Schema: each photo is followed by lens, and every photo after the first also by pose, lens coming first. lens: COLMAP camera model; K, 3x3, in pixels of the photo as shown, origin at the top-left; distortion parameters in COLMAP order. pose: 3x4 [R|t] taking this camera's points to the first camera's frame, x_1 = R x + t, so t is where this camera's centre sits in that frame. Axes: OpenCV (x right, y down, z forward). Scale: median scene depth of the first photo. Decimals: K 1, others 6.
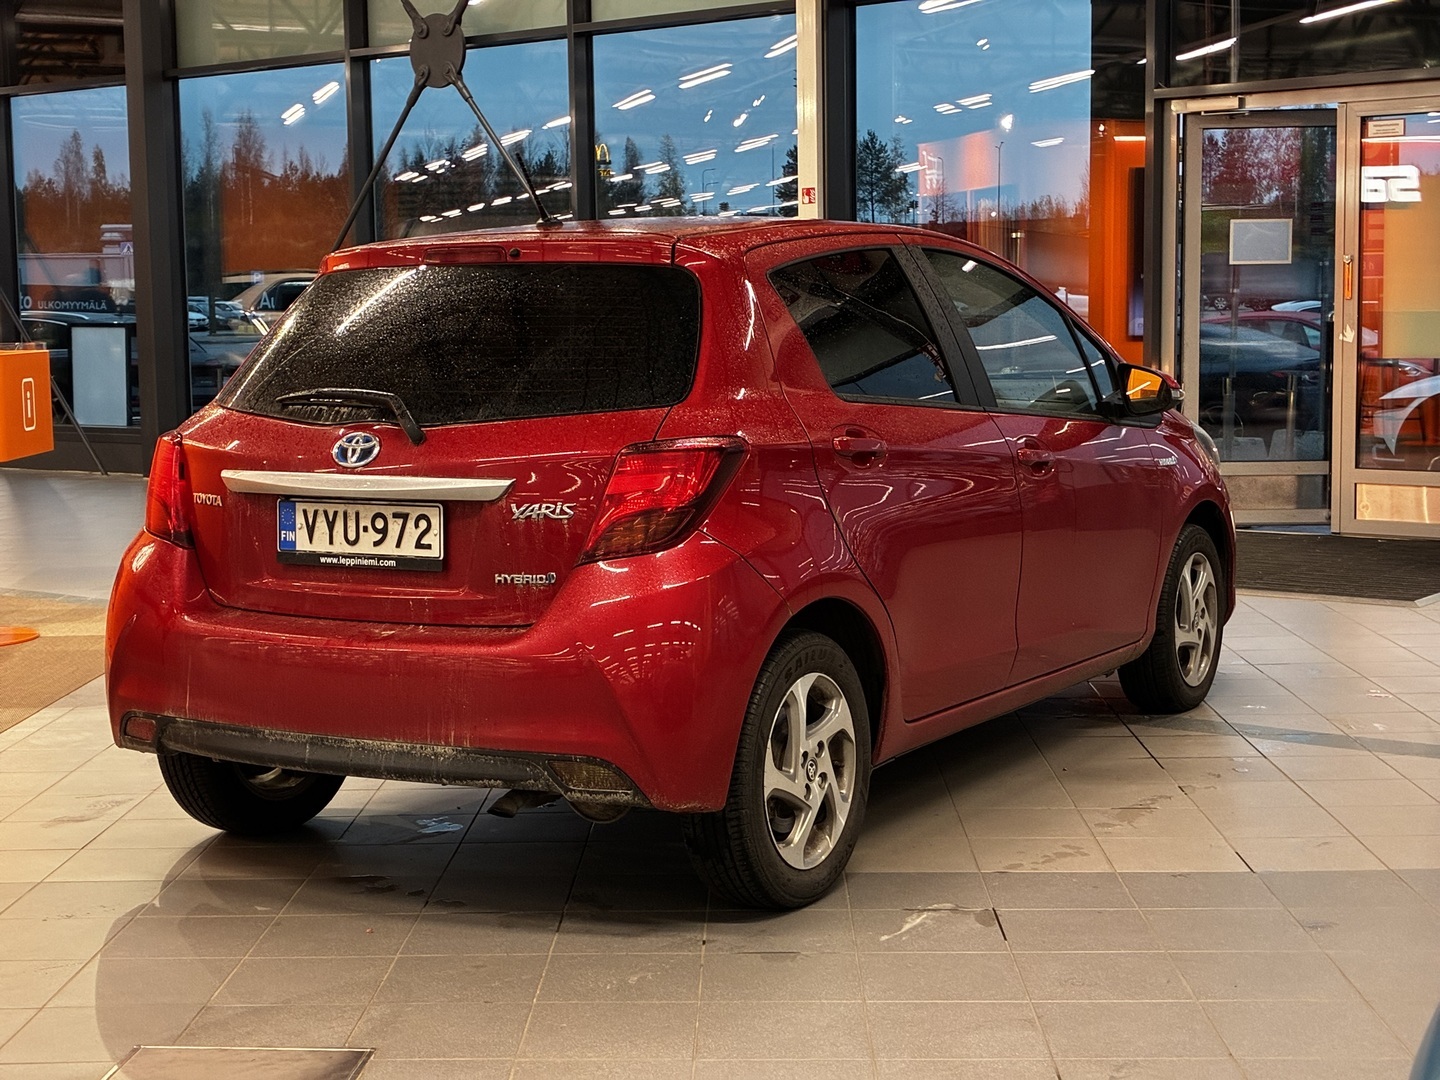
lens RADIAL K [[2199.0, 0, 720.0], [0, 2199.0, 540.0], [0, 0, 1]] dist [0.154145, -0.027306]
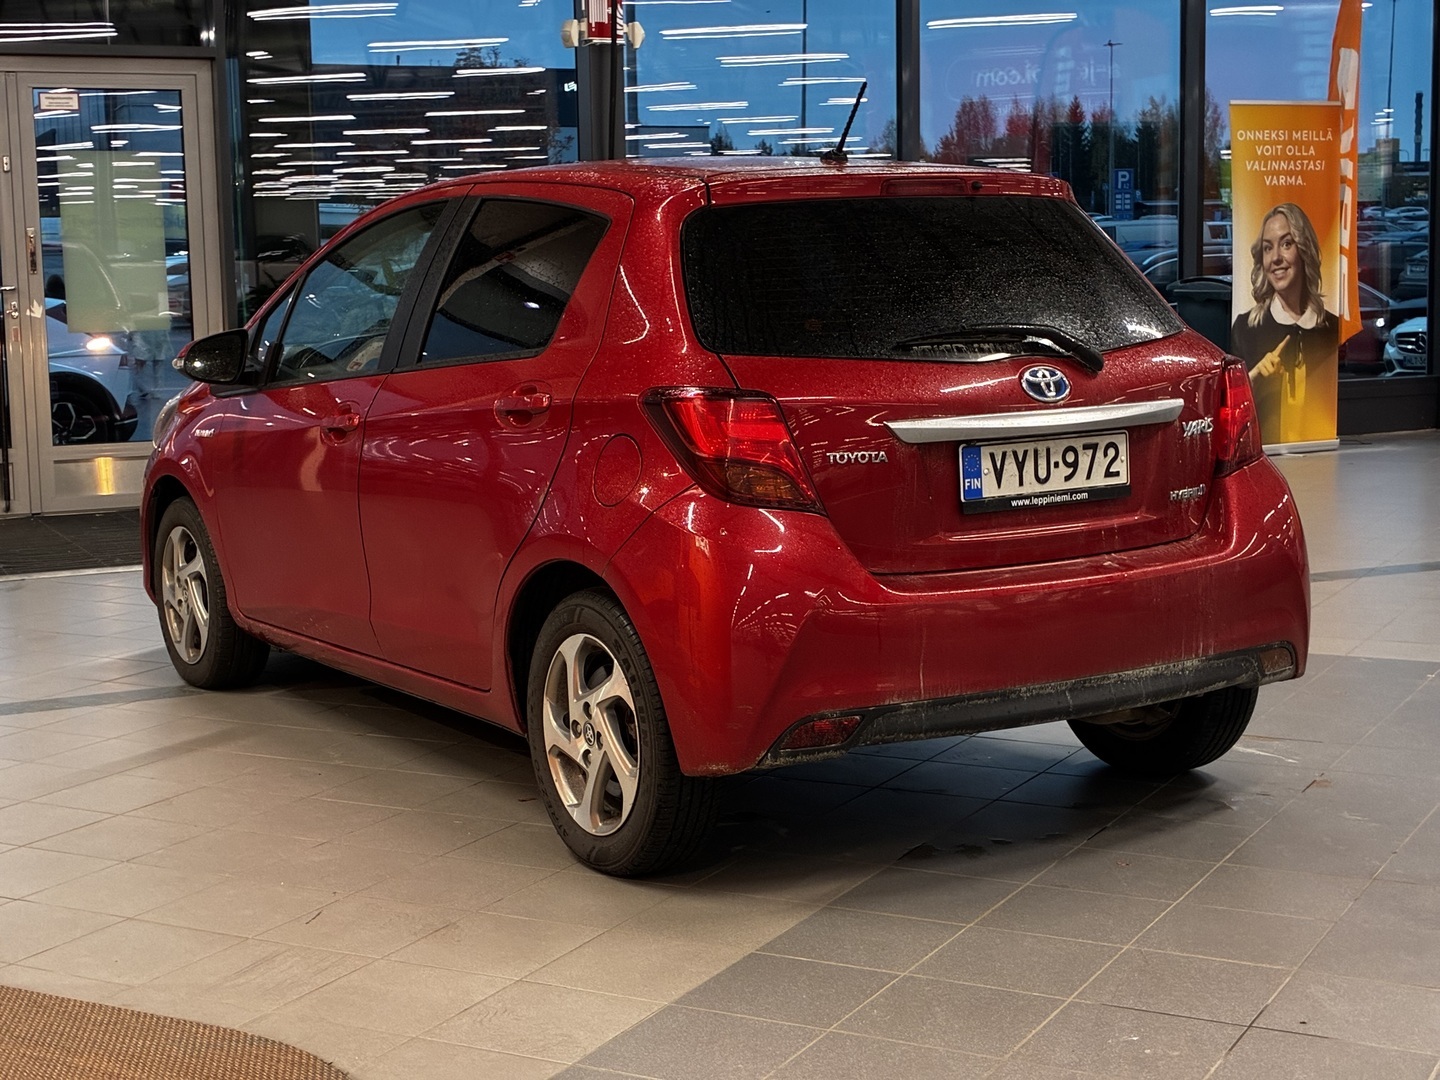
lens RADIAL K [[2199.0, 0, 720.0], [0, 2199.0, 540.0], [0, 0, 1]] dist [0.154145, -0.027306]
pose [[0.439552, -0.104780, 0.892085, -1.093582], [0.107413, 0.992177, 0.063611, -0.049731], [-0.891772, 0.067861, 0.447368, 0.696664]]
